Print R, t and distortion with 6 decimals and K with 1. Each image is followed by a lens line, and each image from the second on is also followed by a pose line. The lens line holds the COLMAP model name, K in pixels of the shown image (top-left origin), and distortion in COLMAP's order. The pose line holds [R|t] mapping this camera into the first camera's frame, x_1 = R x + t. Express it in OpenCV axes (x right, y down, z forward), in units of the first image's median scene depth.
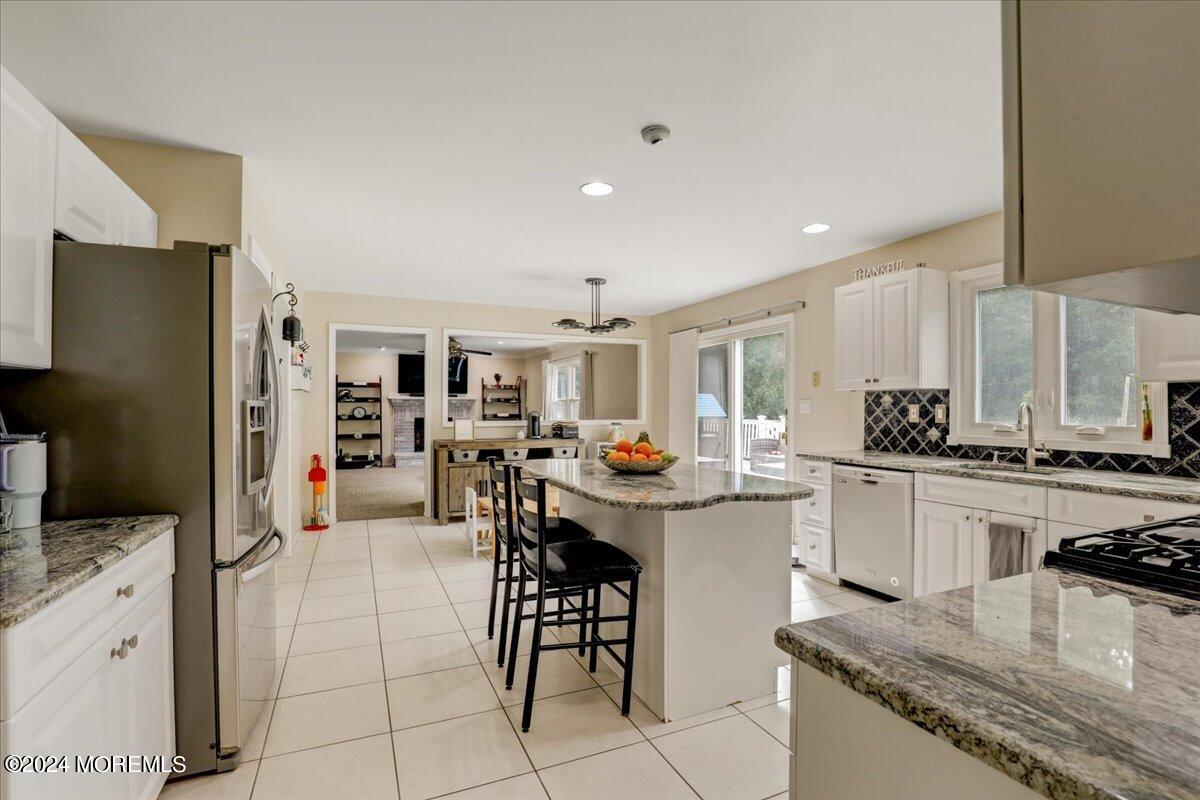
lens RADIAL K [[555.1, 0, 603.8], [0, 555.1, 404.2], [0, 0, 1]] dist [-0.024959, -0.000069]
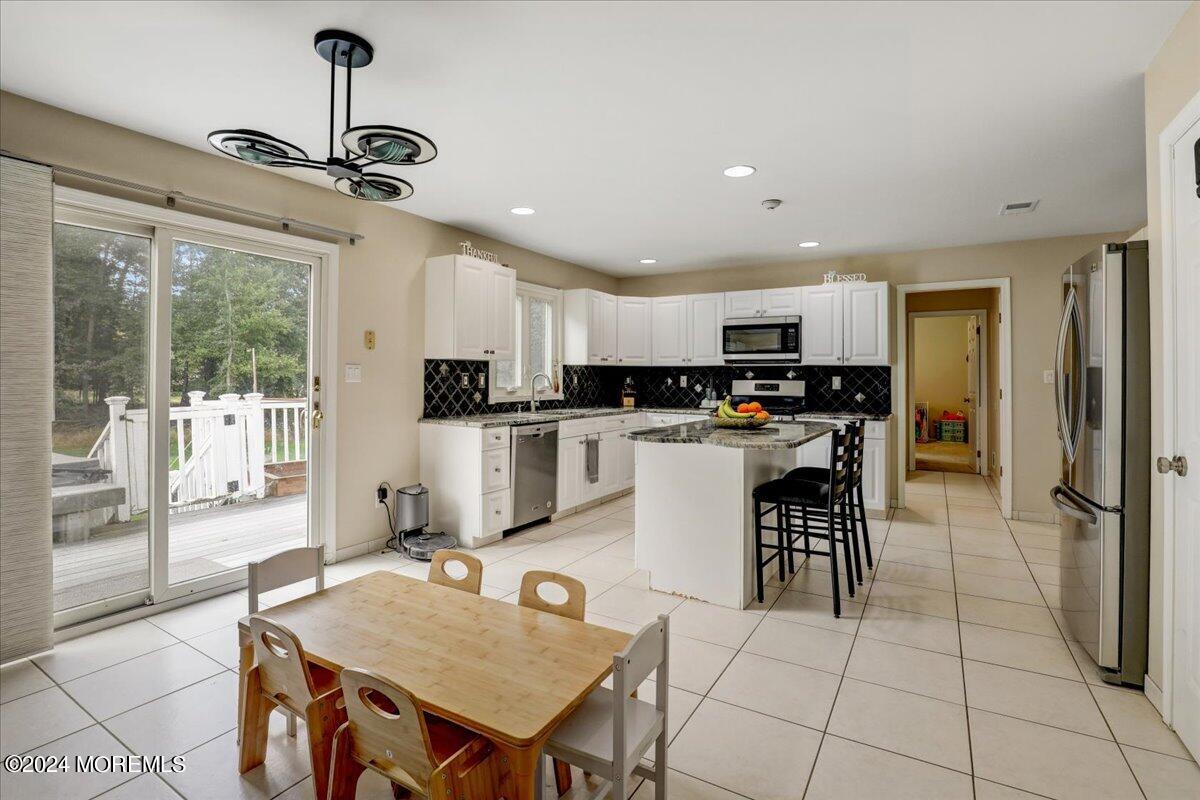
lens RADIAL K [[555.1, 0, 607.3], [0, 555.1, 377.7], [0, 0, 1]] dist [-0.024959, -0.000069]
pose [[-0.564187, 0.003847, 0.825638, -0.590154], [-0.003445, 0.999969, -0.007014, 0.018138], [-0.825640, -0.006802, -0.564156, 1.433490]]
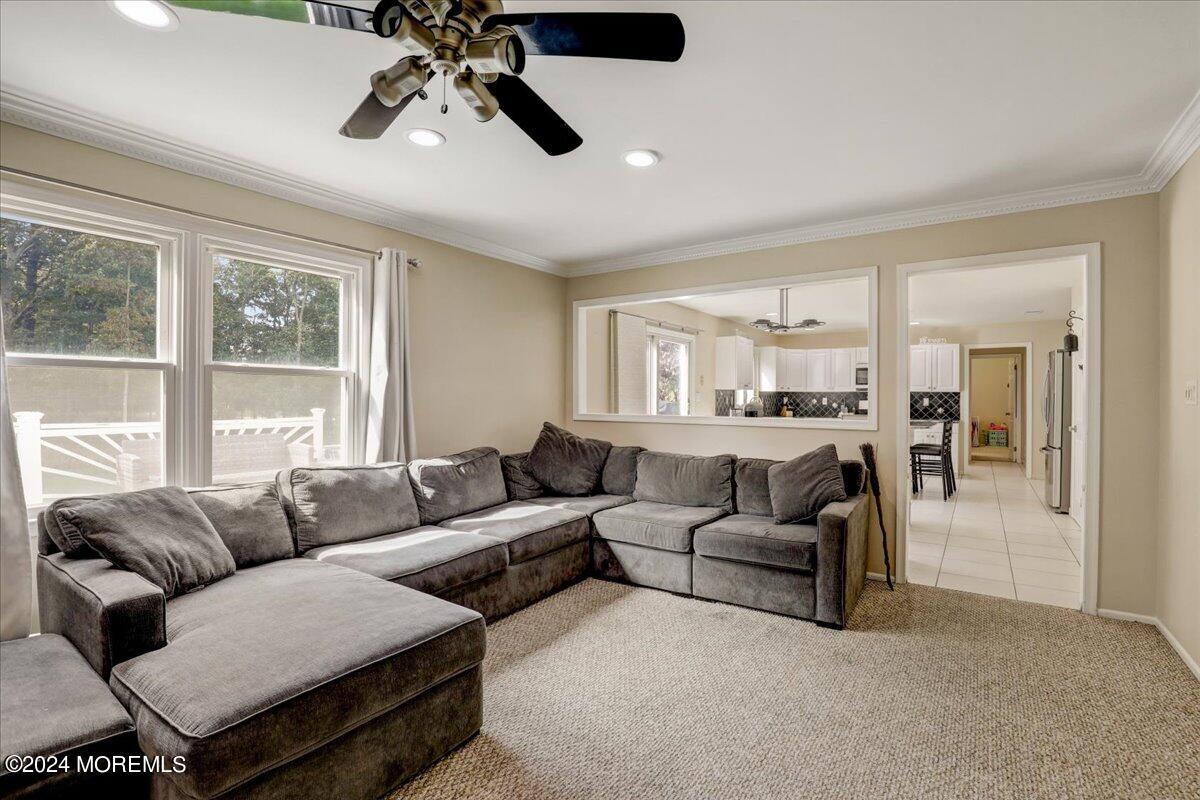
lens RADIAL K [[555.1, 0, 607.9], [0, 555.1, 405.3], [0, 0, 1]] dist [-0.024959, -0.000069]
pose [[-0.514523, -0.006865, 0.857449, -1.086872], [-0.003284, 0.999976, 0.006036, 0.023892], [-0.857470, 0.000289, -0.514533, 2.559607]]
